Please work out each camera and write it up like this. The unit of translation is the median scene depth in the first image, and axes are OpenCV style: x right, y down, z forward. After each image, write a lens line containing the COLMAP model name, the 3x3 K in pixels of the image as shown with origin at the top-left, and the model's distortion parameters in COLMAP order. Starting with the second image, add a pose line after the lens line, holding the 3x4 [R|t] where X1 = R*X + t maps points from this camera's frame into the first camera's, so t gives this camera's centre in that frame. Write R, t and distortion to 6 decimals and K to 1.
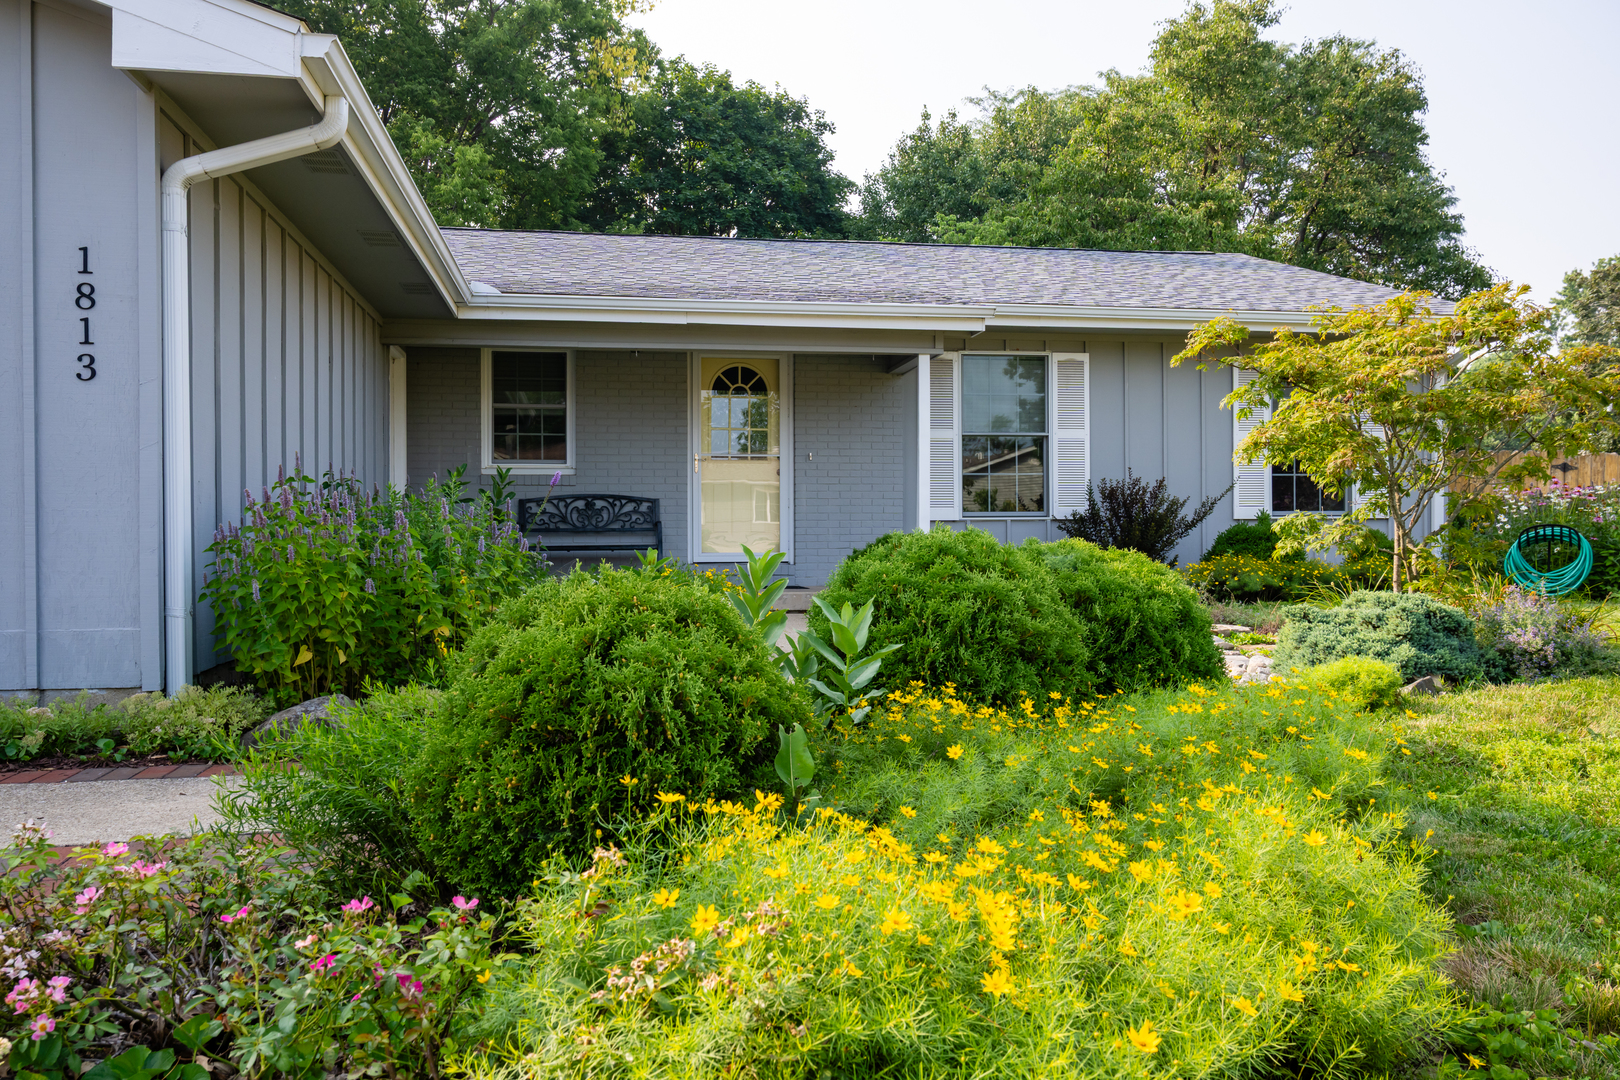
lens RADIAL K [[1304.1, 0, 810.0], [0, 1304.1, 540.0], [0, 0, 1]] dist [-0.004086, 0.127553]
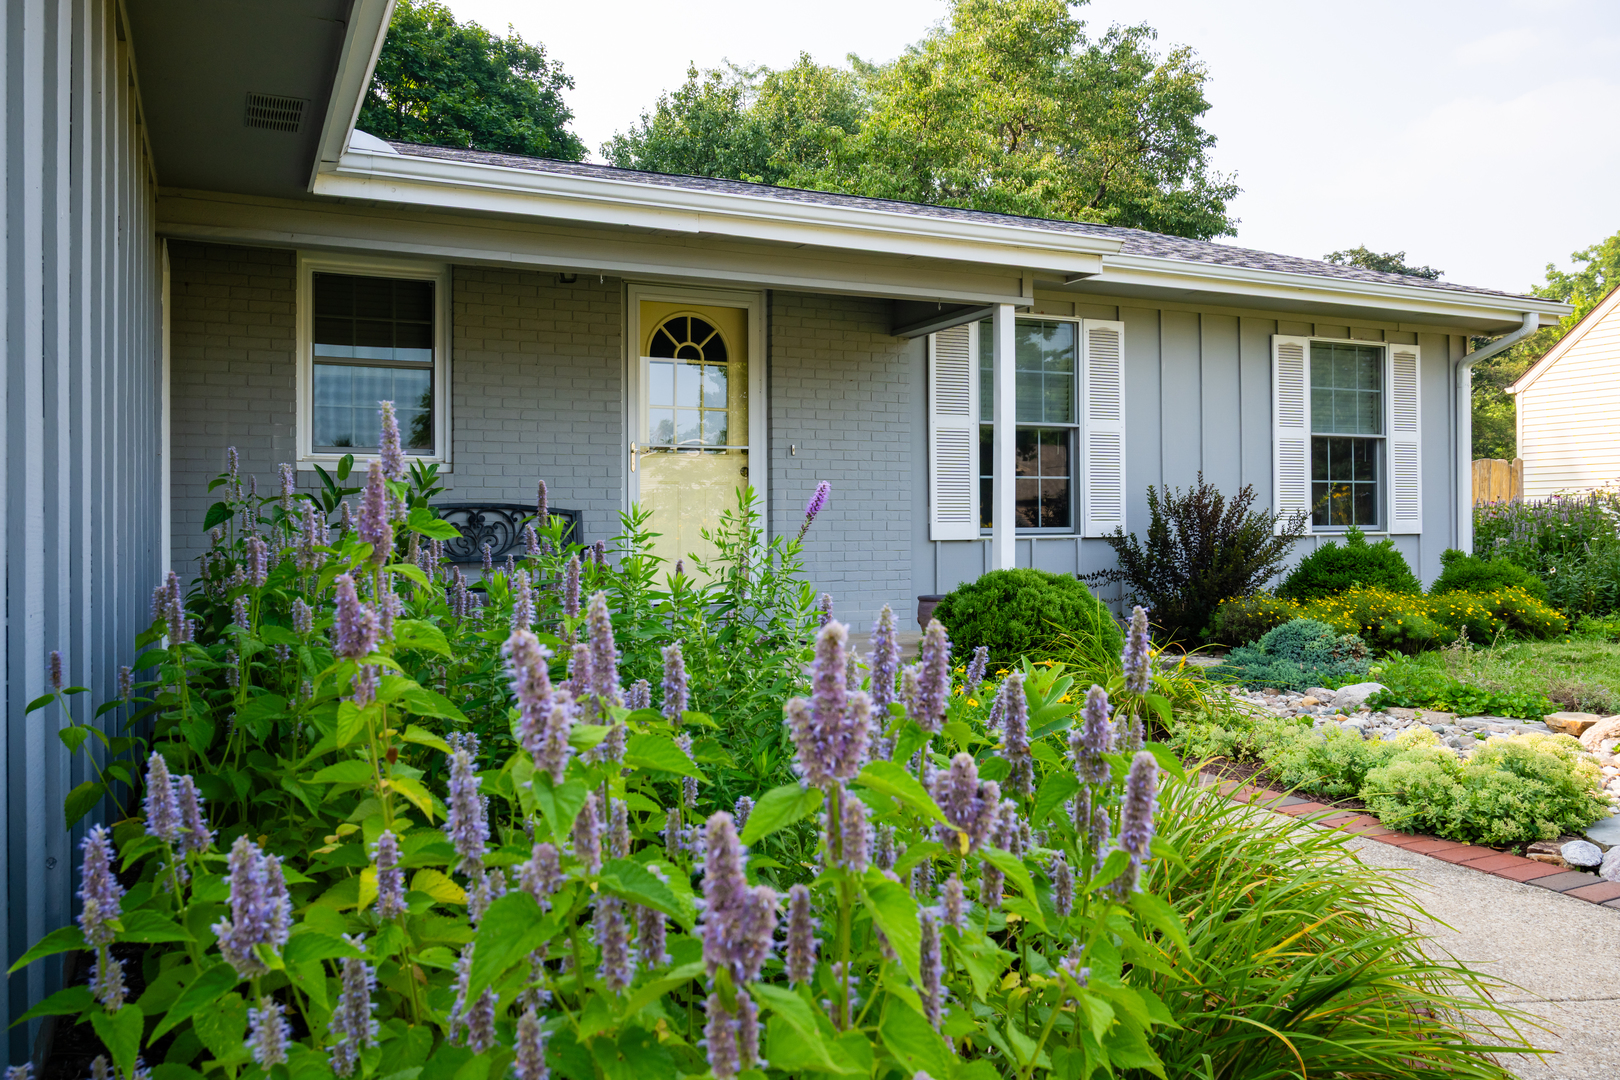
lens RADIAL K [[1272.7, 0, 811.1], [0, 1272.7, 519.5], [0, 0, 1]] dist [0.009723, 0.004946]
pose [[0.962149, 0.000952, 0.272521, -0.083546], [0.002393, 0.999926, -0.011939, -0.008928], [-0.272512, 0.012140, 0.962076, 0.163728]]
